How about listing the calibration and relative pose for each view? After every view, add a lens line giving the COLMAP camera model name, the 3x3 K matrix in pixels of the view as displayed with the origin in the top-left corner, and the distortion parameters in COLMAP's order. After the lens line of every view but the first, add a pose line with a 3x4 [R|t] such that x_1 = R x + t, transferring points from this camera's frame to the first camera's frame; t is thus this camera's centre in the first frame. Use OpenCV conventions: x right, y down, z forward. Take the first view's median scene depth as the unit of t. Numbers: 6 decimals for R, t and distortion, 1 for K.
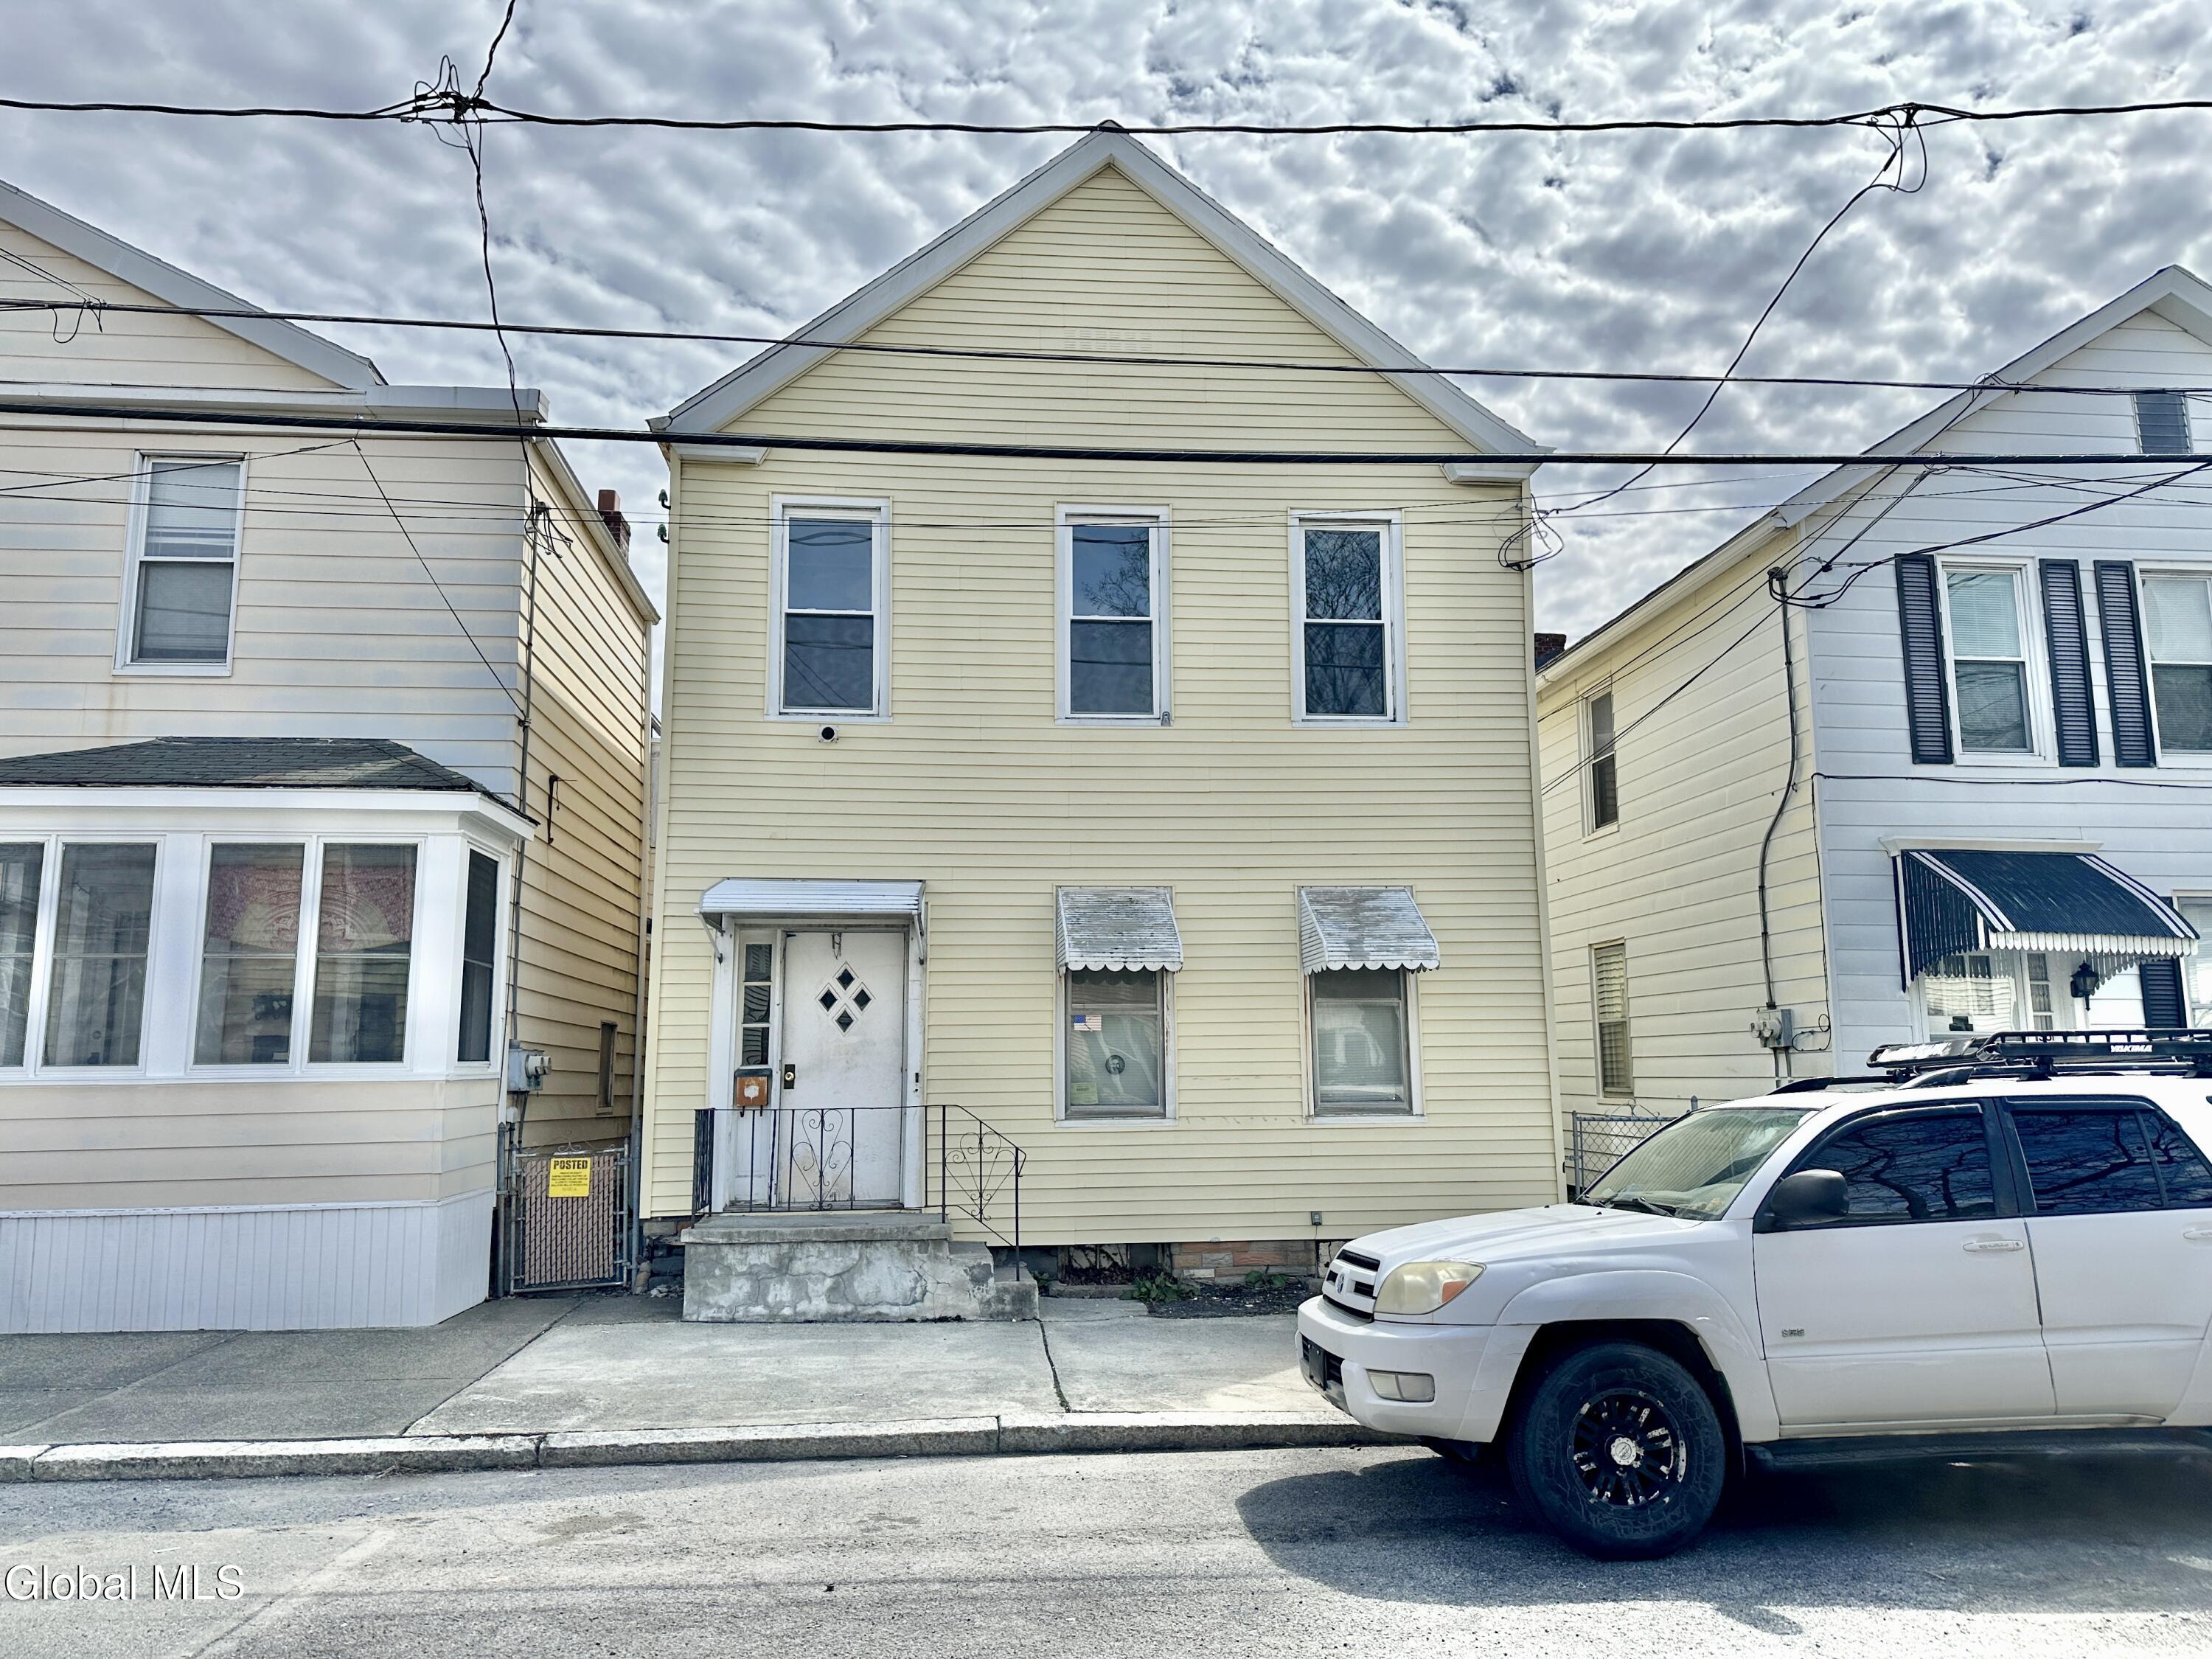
lens RADIAL K [[1524.0, 0, 1120.4], [0, 1524.0, 823.0], [0, 0, 1]] dist [0.028670, -0.035014]
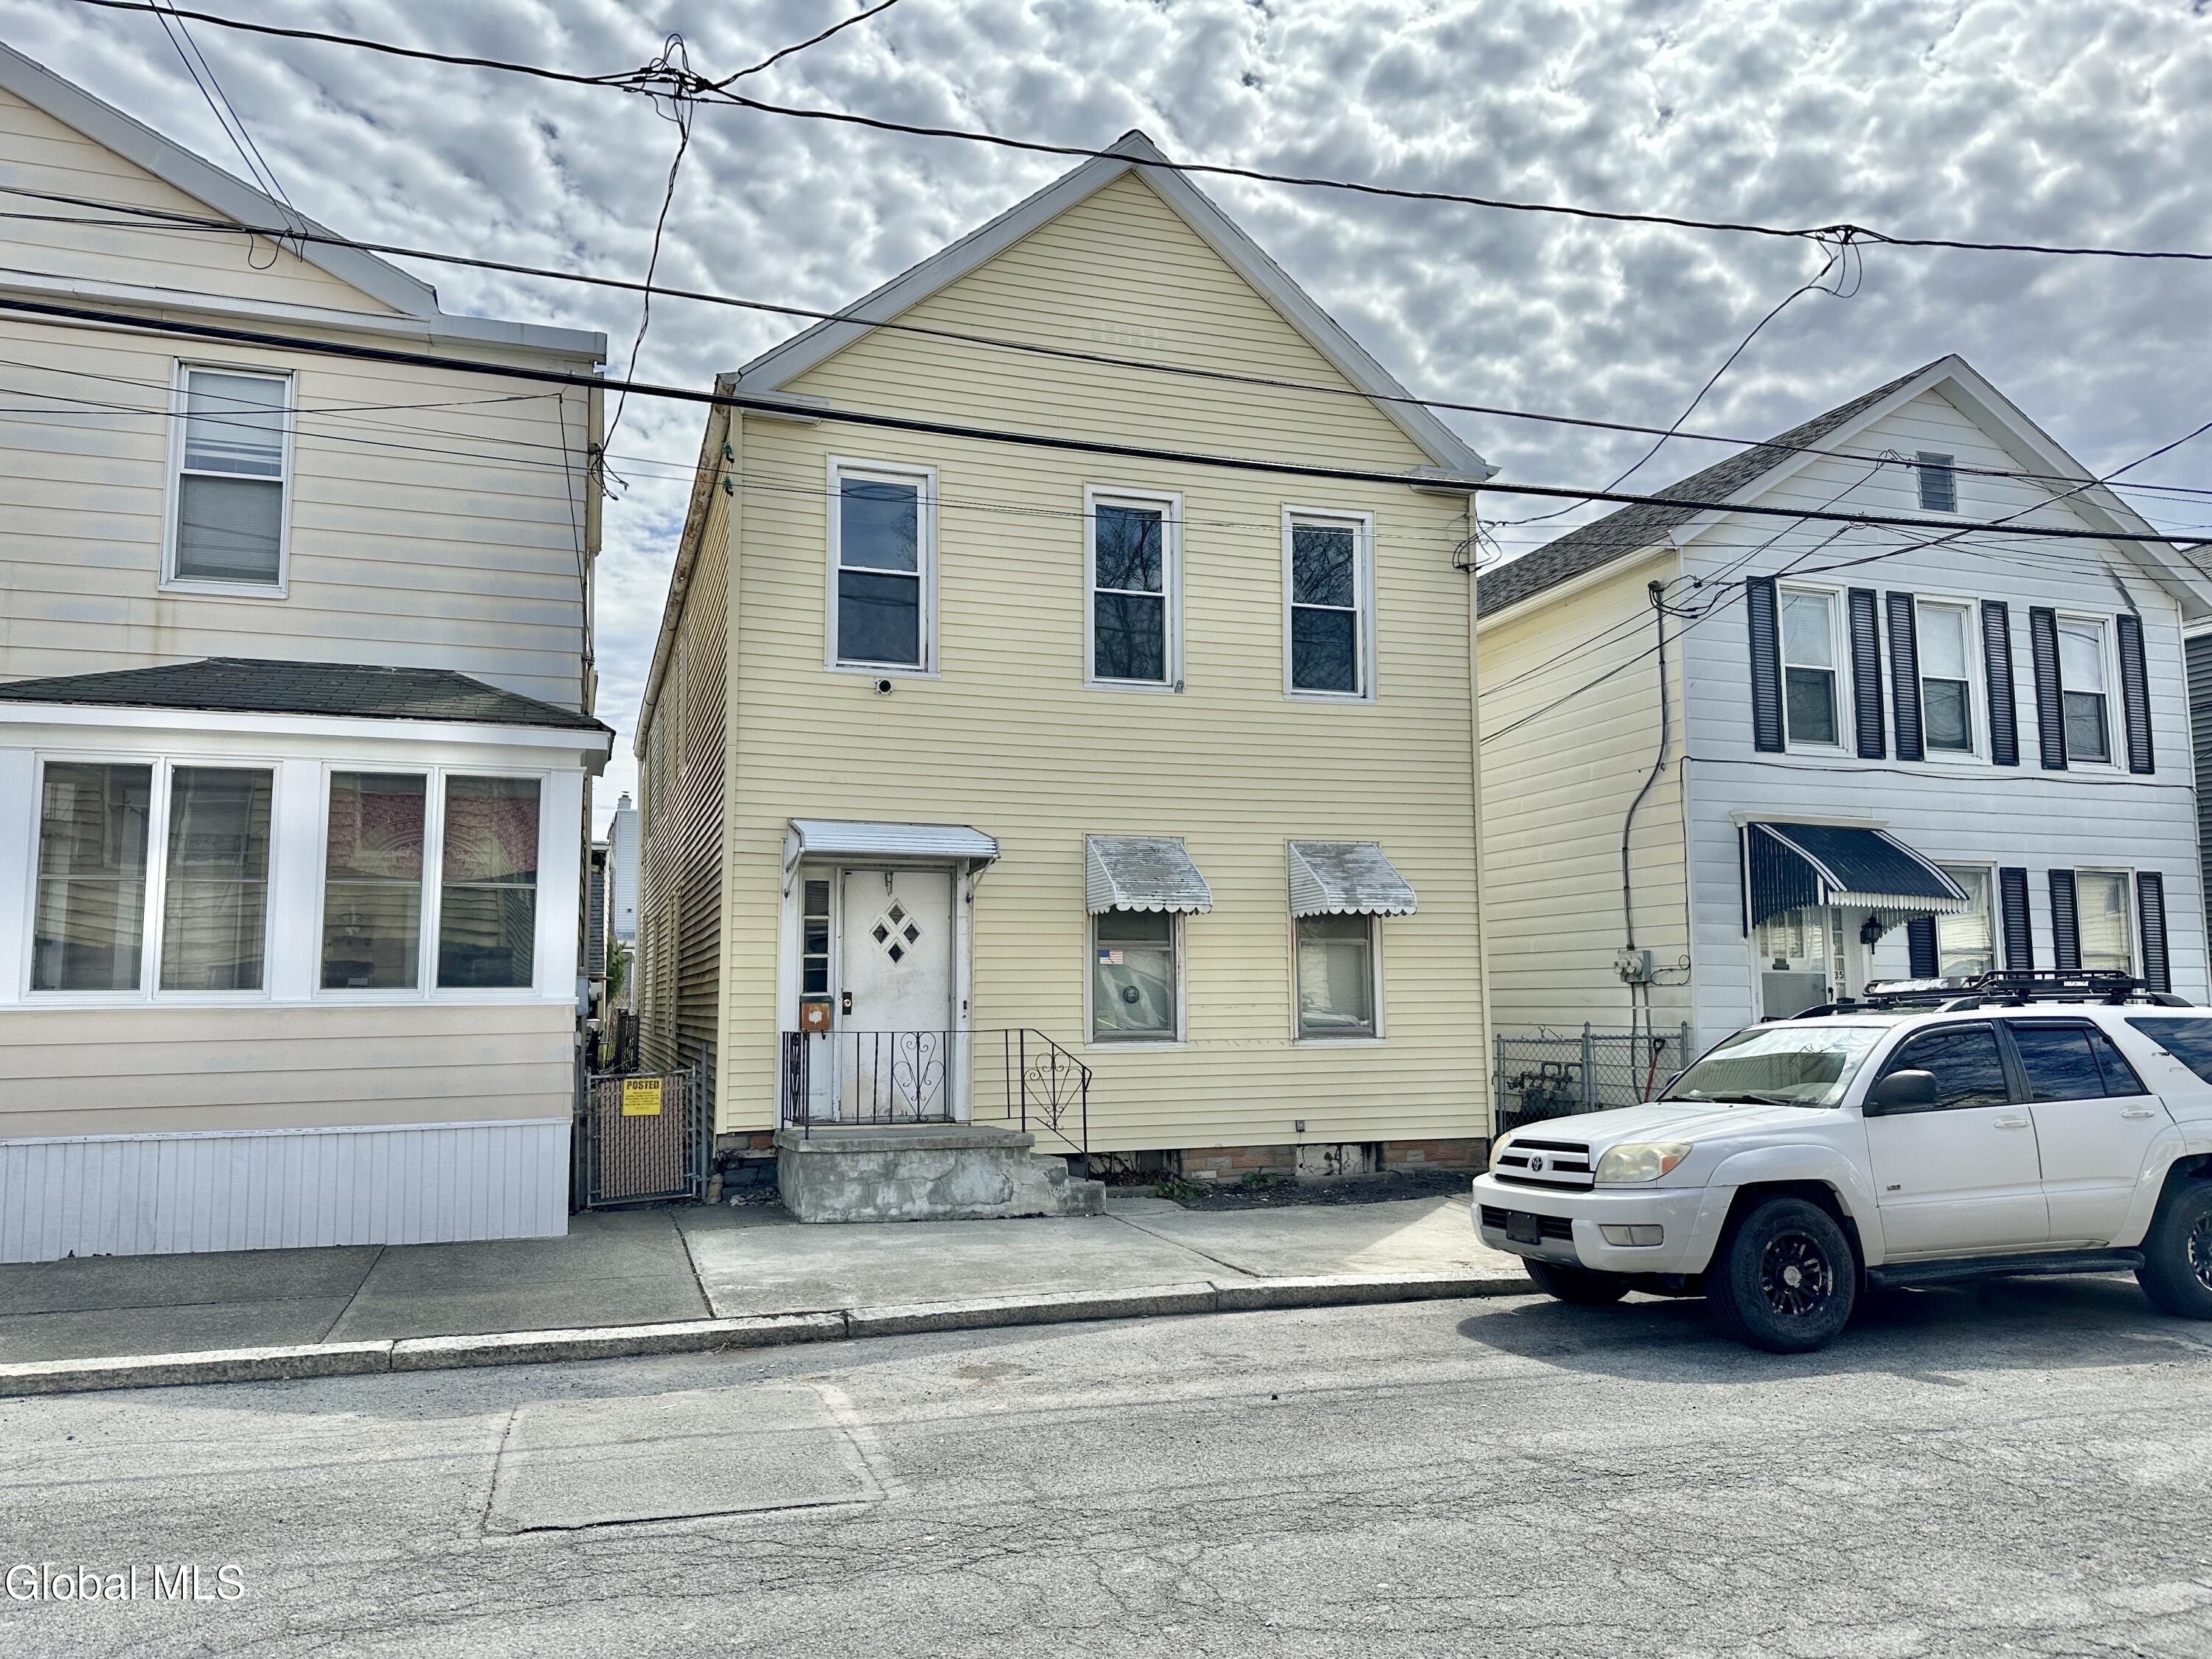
lens RADIAL K [[1524.0, 0, 1090.9], [0, 1524.0, 830.8], [0, 0, 1]] dist [0.028670, -0.035014]
pose [[0.975605, 0.027627, 0.217786, -0.284187], [-0.038183, 0.998283, 0.044409, -0.010404], [-0.216185, -0.051642, 0.974986, -0.084072]]
